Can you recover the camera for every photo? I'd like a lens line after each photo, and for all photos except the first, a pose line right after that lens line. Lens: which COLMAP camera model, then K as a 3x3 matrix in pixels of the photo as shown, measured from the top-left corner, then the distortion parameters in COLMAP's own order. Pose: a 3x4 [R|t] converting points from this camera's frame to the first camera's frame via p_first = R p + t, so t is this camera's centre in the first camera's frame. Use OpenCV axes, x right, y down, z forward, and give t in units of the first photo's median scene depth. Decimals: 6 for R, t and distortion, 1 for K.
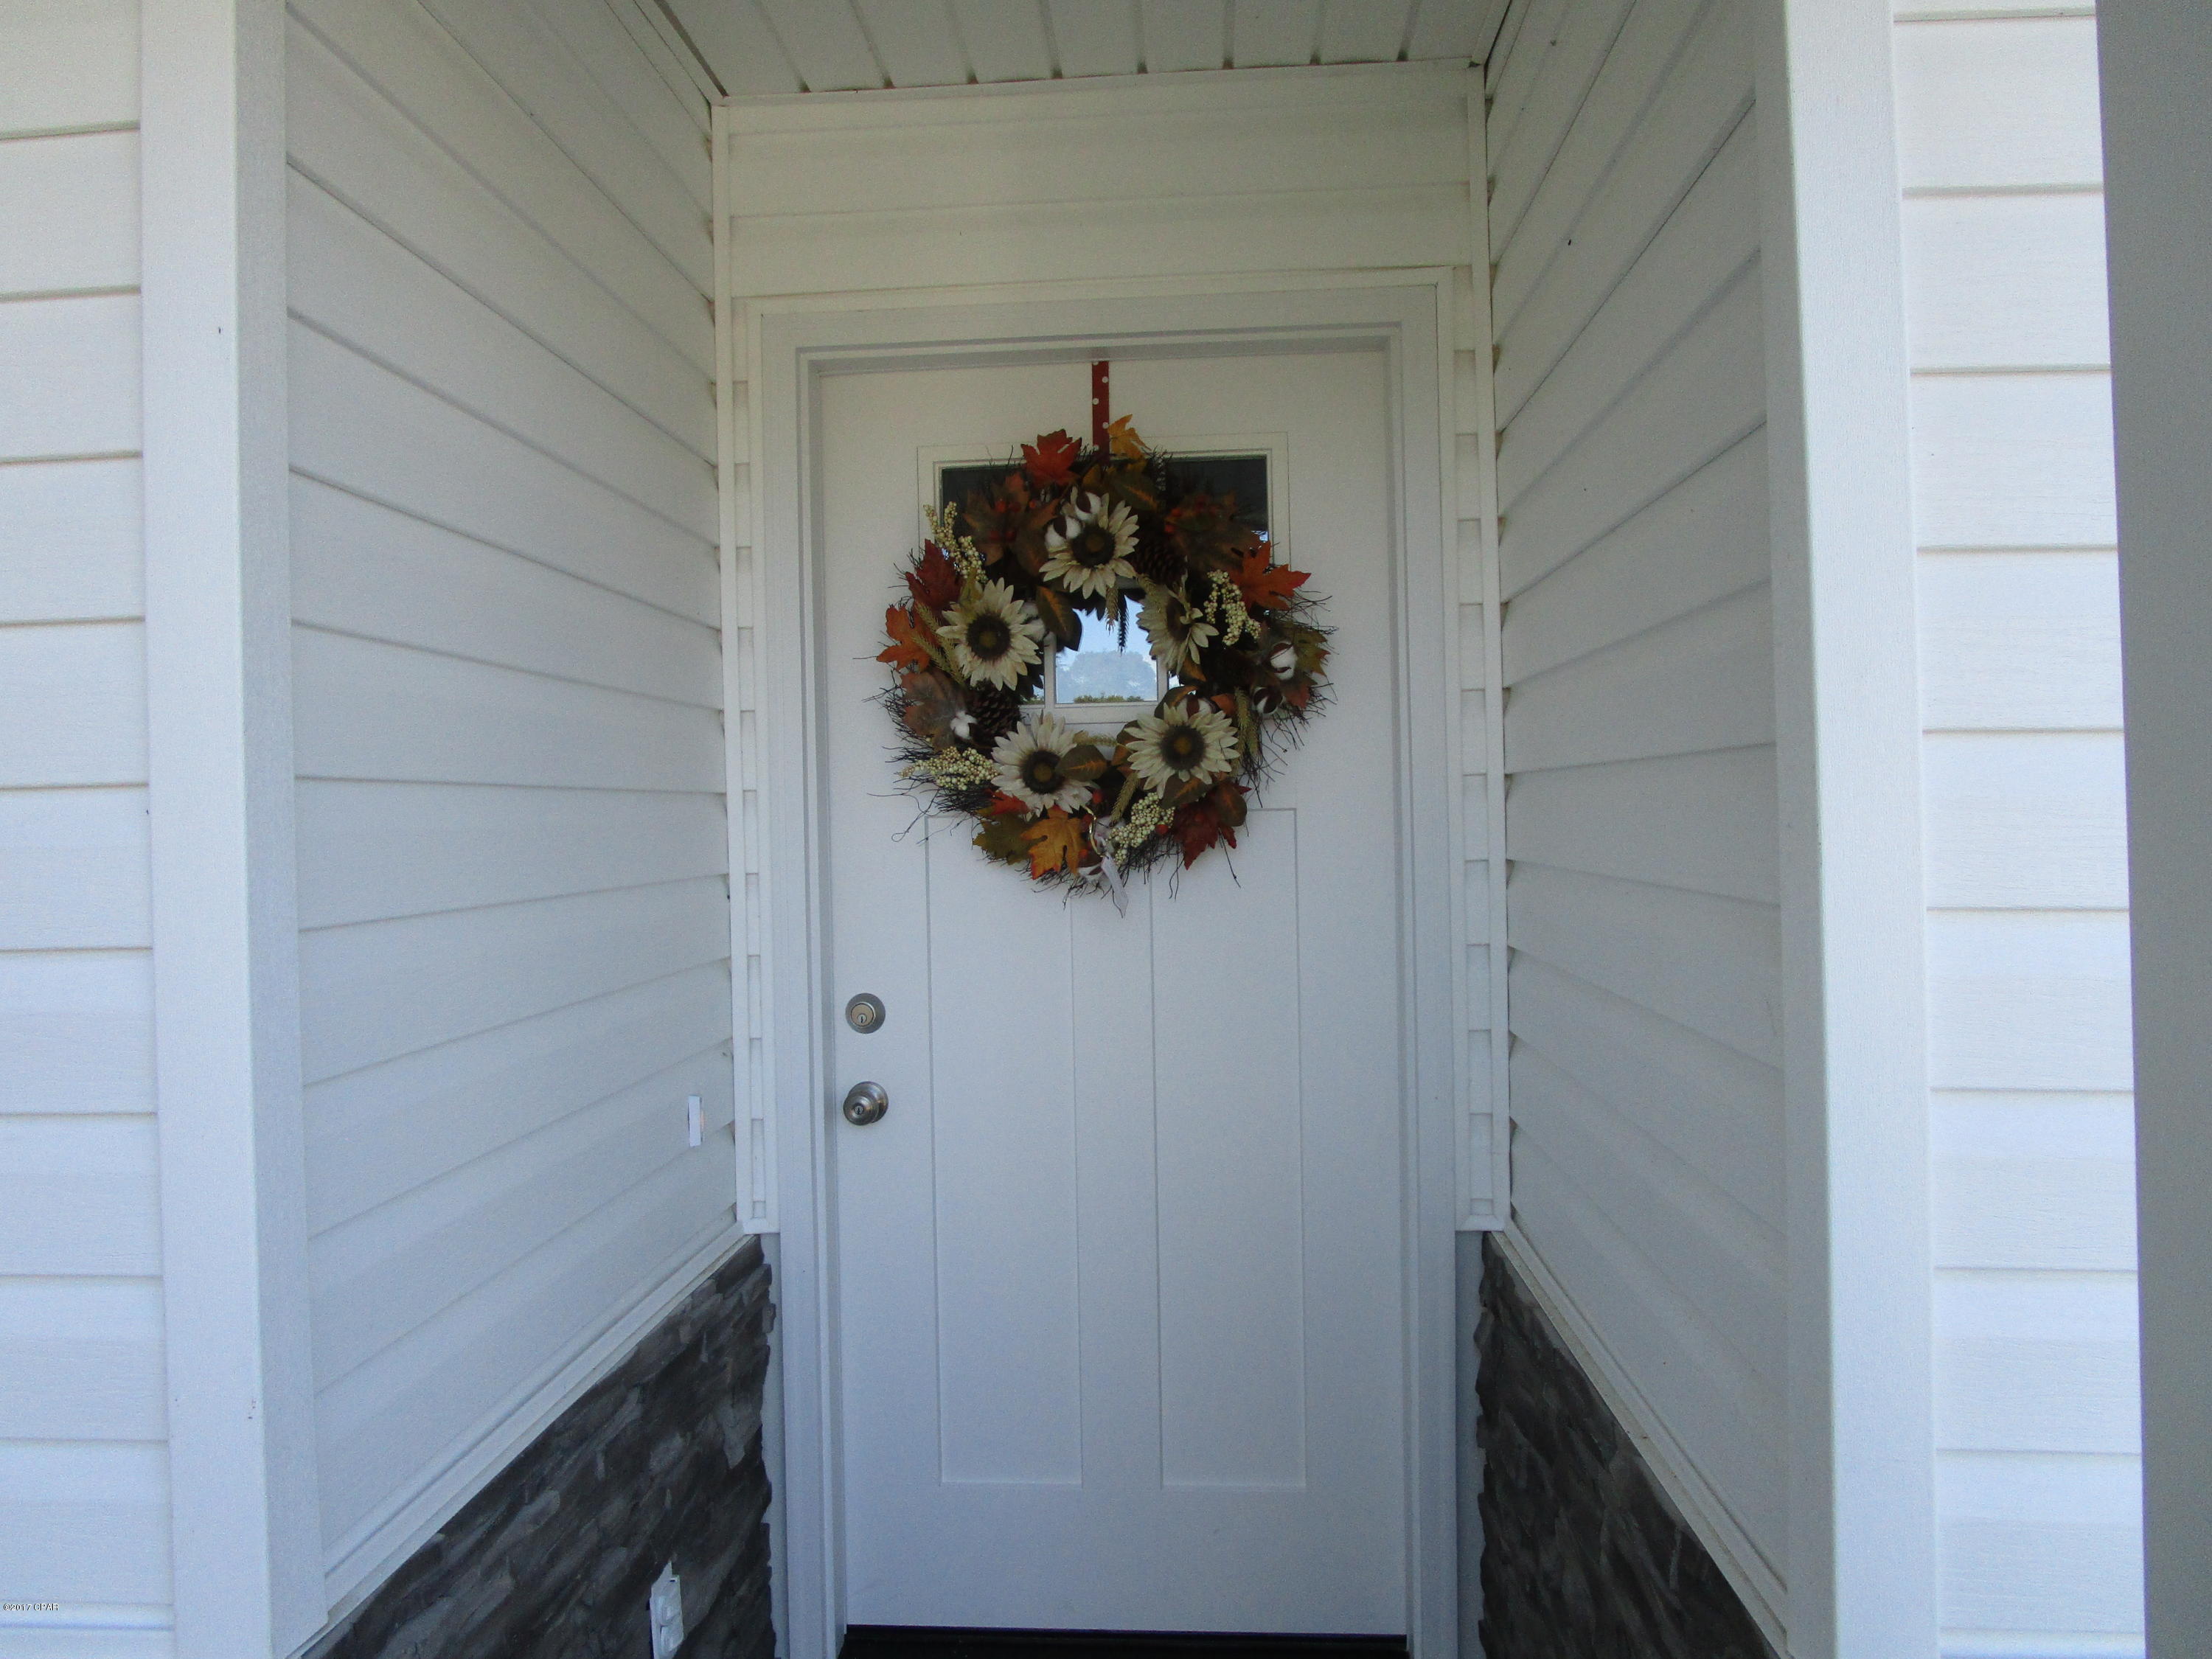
lens RADIAL K [[1558.8, 0, 1104.3], [0, 1558.8, 828.5], [0, 0, 1]] dist [-0.047078, 0.018628]
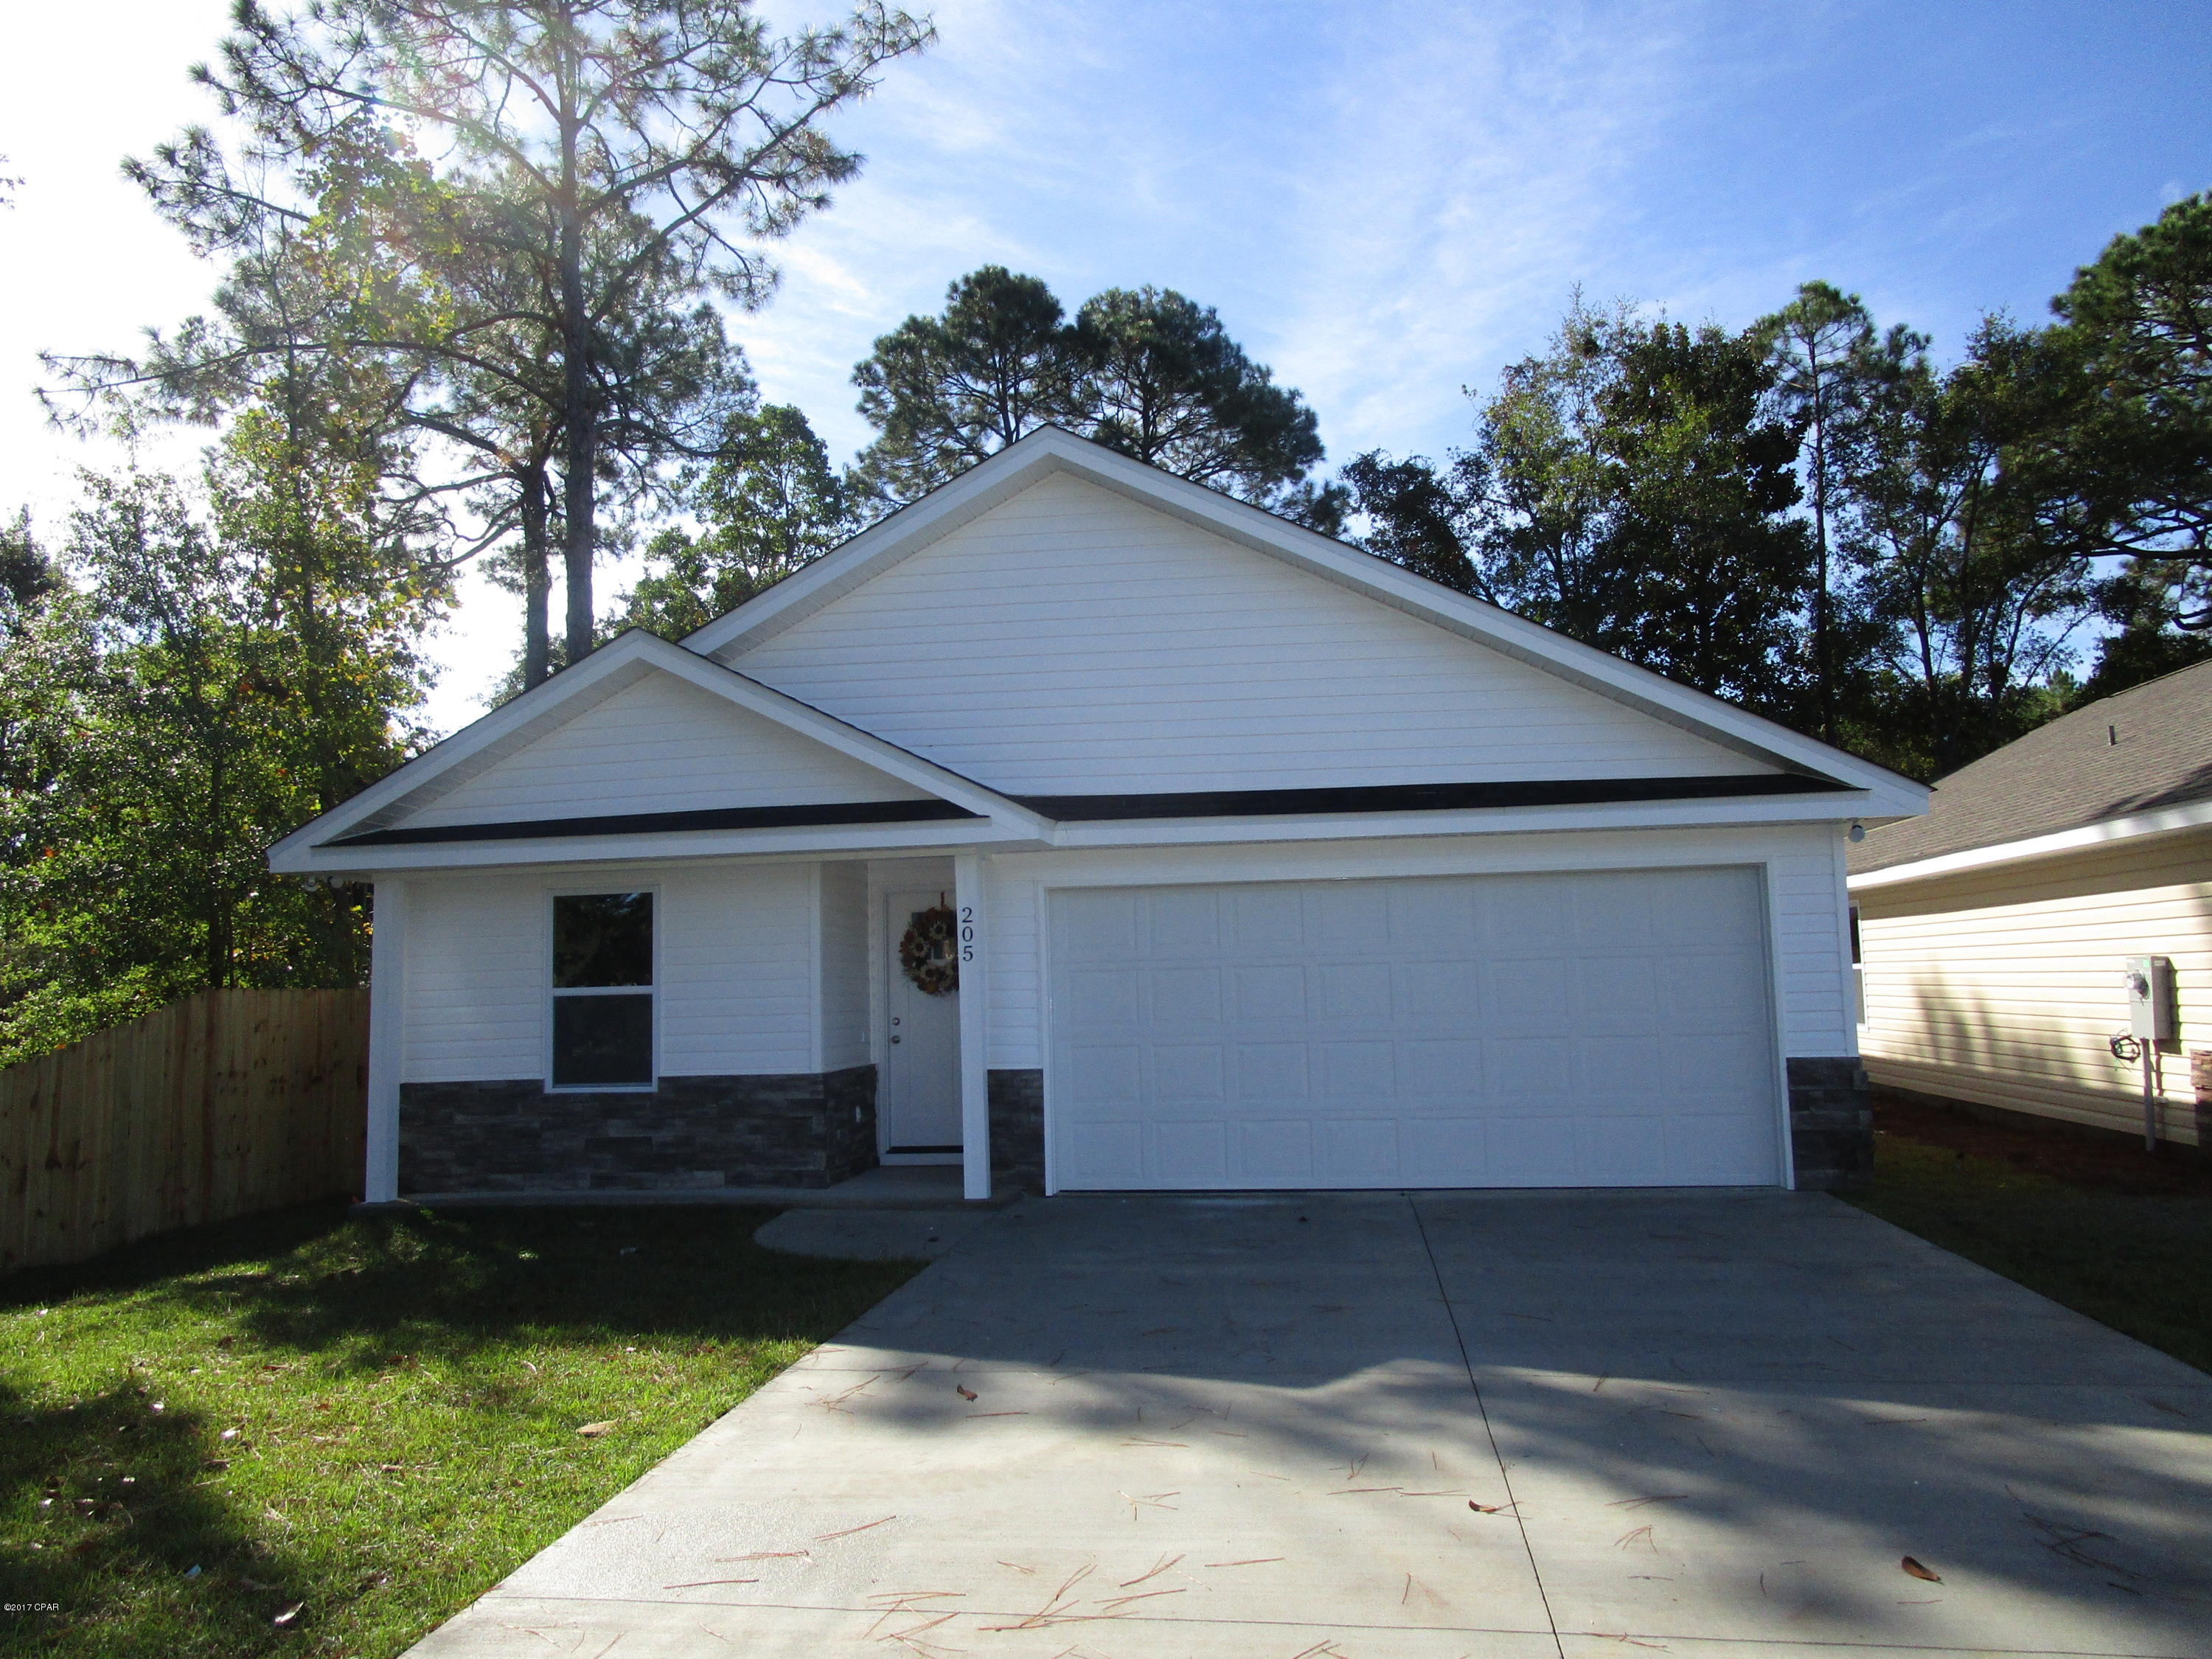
lens RADIAL K [[1558.8, 0, 1107.3], [0, 1558.8, 831.3], [0, 0, 1]] dist [-0.047078, 0.018628]
pose [[0.998472, -0.012398, -0.053845, 0.835644], [0.006565, 0.994218, -0.107179, 0.053018], [0.054862, 0.106662, 0.992781, -4.166468]]
